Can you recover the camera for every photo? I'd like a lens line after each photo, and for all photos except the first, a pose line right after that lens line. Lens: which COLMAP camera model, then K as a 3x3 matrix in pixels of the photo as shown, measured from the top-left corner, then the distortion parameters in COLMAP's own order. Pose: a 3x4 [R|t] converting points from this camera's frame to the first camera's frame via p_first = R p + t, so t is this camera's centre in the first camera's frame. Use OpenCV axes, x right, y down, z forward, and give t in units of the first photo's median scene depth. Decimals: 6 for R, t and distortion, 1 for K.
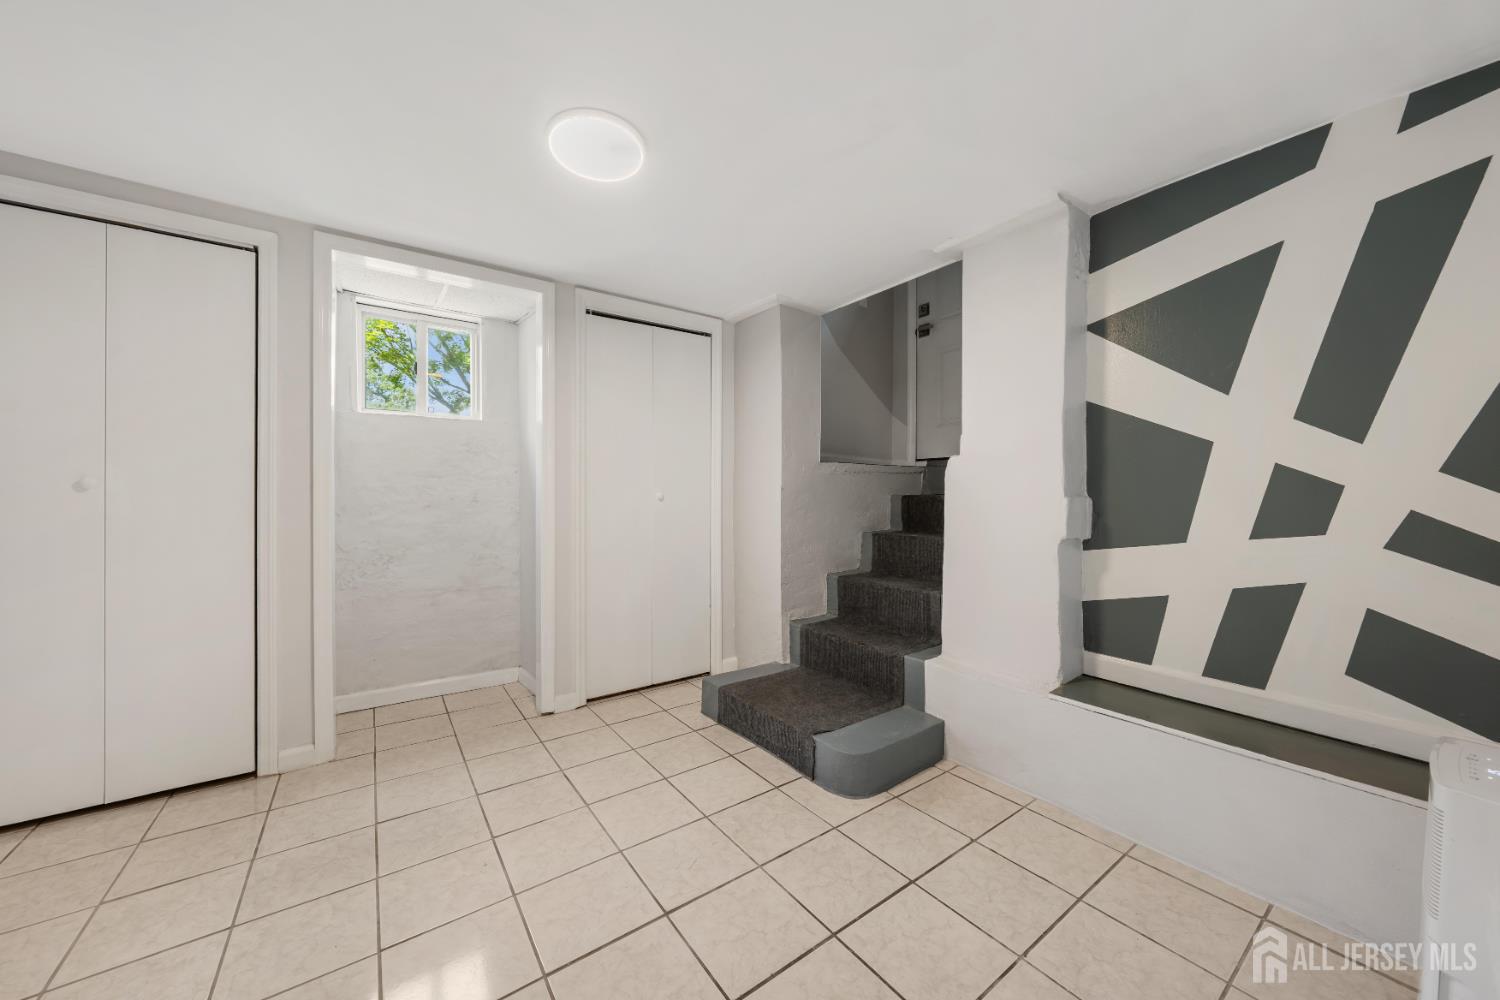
lens RADIAL K [[536.7, 0, 749.4], [0, 536.7, 488.8], [0, 0, 1]] dist [-0.000531, -0.000004]
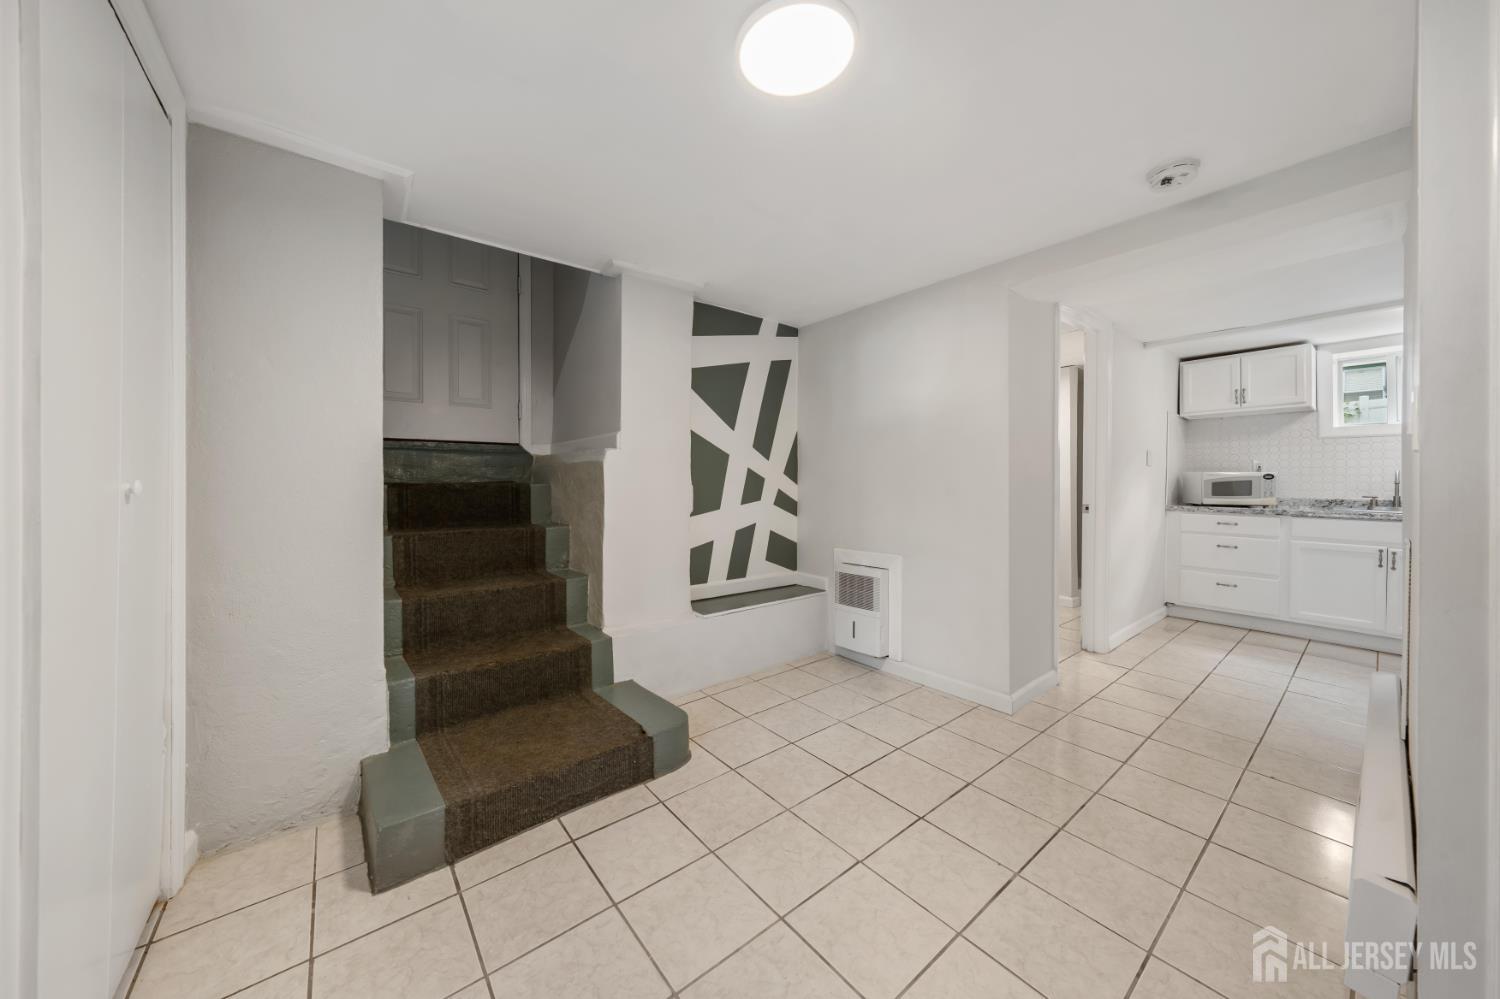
lens RADIAL K [[513.7, 0, 746.9], [0, 513.7, 482.2], [0, 0, 1]] dist [-0.000596, -0.000002]
pose [[-0.047017, 0.000652, 0.998894, -0.865196], [-0.007106, 0.999974, -0.000987, 0.010841], [-0.998869, -0.007144, -0.047011, 0.938294]]
